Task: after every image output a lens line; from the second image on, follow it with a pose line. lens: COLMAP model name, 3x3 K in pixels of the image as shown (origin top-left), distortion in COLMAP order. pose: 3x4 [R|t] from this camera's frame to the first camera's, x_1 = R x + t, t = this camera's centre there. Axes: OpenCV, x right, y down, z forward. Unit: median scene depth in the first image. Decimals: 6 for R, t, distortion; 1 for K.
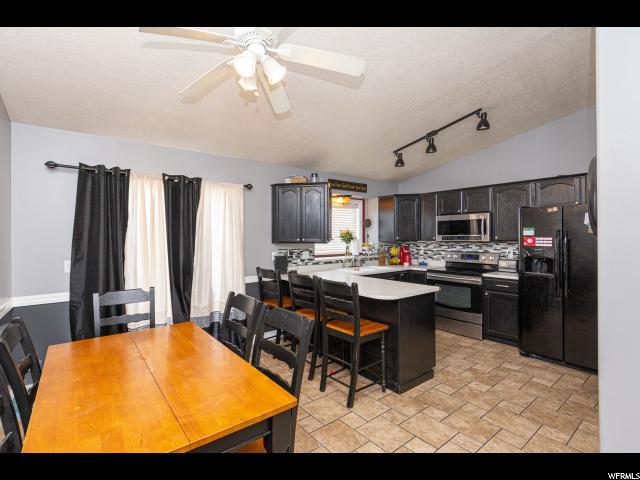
lens RADIAL K [[293.5, 0, 296.1], [0, 293.5, 237.4], [0, 0, 1]] dist [0.012866, 0.001165]
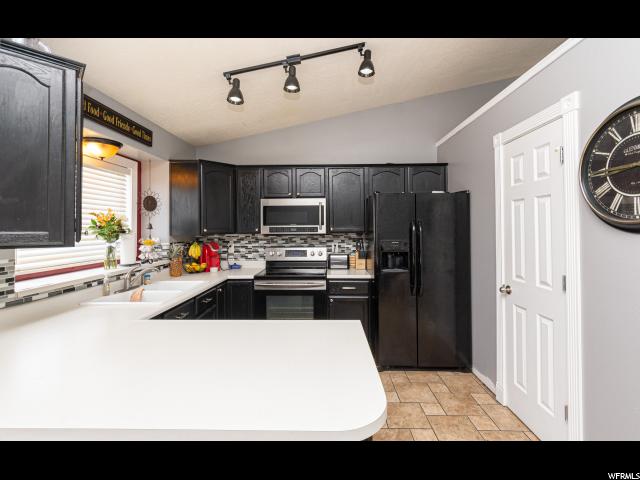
lens RADIAL K [[293.5, 0, 318.6], [0, 293.5, 225.0], [0, 0, 1]] dist [0.012866, 0.001165]
pose [[0.635149, 0.009918, 0.772326, 0.018023], [0.005333, 0.999837, -0.017226, 0.004186], [-0.772371, 0.015060, 0.634993, 0.496748]]
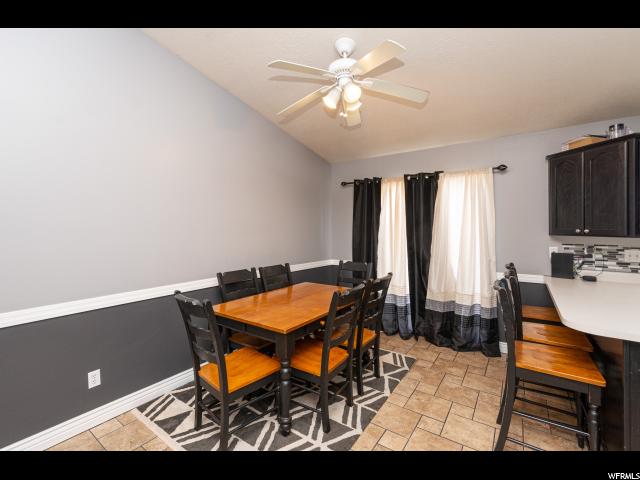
lens RADIAL K [[293.5, 0, 315.9], [0, 293.5, 233.2], [0, 0, 1]] dist [0.012866, 0.001165]
pose [[0.320992, 0.018346, -0.946904, 0.405514], [-0.003229, 0.999828, 0.018277, 0.003346], [0.947077, -0.002809, 0.320996, 0.173584]]
